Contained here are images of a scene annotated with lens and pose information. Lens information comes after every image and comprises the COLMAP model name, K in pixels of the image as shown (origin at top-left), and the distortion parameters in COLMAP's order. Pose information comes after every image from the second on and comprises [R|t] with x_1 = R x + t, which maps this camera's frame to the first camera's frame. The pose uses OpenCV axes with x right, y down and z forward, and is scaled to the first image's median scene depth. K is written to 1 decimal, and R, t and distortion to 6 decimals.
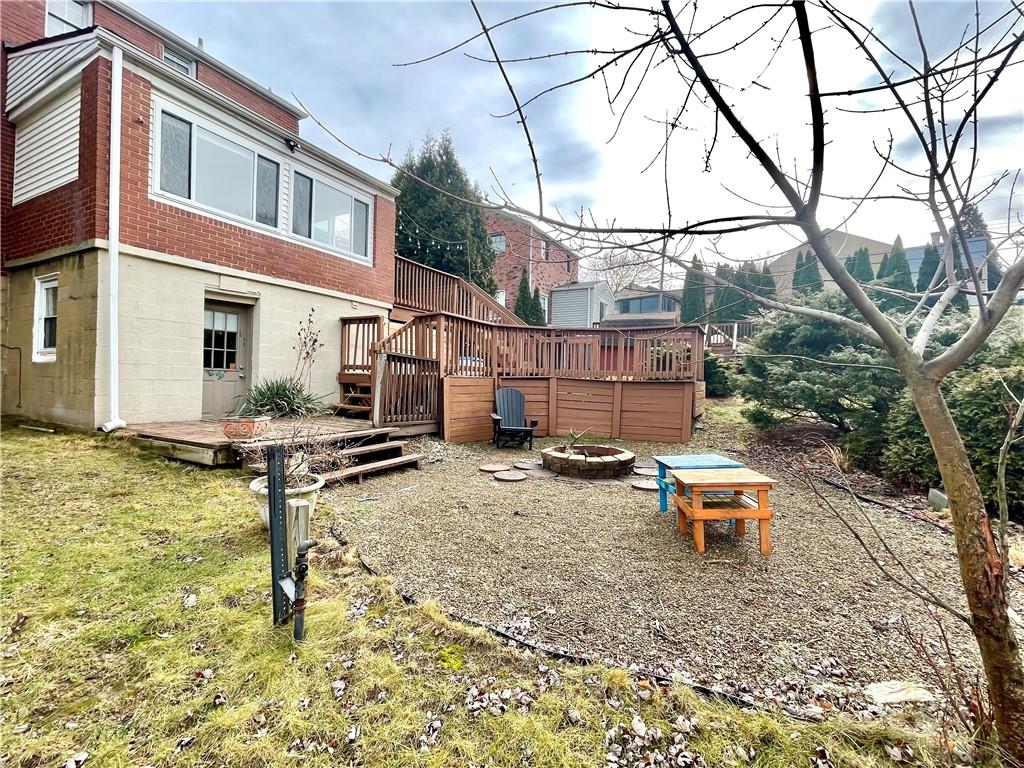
lens RADIAL K [[451.5, 0, 514.2], [0, 451.5, 385.4], [0, 0, 1]] dist [0.001474, 0.000041]
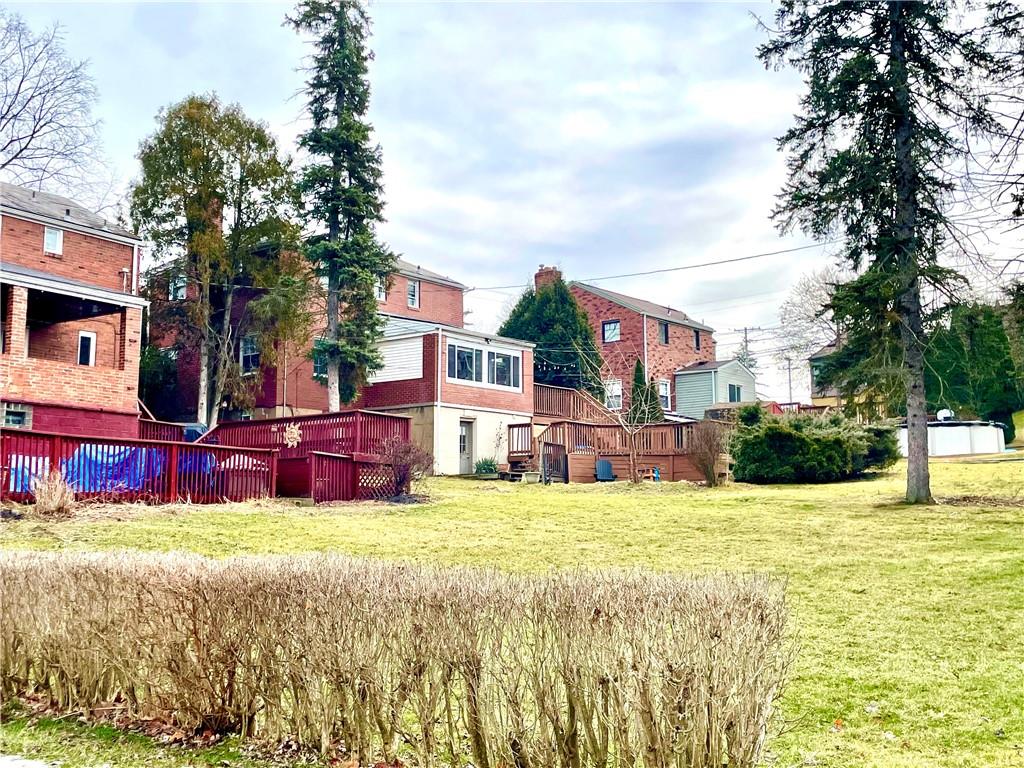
lens RADIAL K [[1136.0, 0, 512.3], [0, 1136.0, 383.9], [0, 0, 1]] dist [0.005499, 0.000000]
pose [[0.983324, -0.045952, -0.175959, 0.425224], [0.021889, 0.990422, -0.136329, 0.301924], [0.180538, 0.130204, 0.974912, -3.380897]]
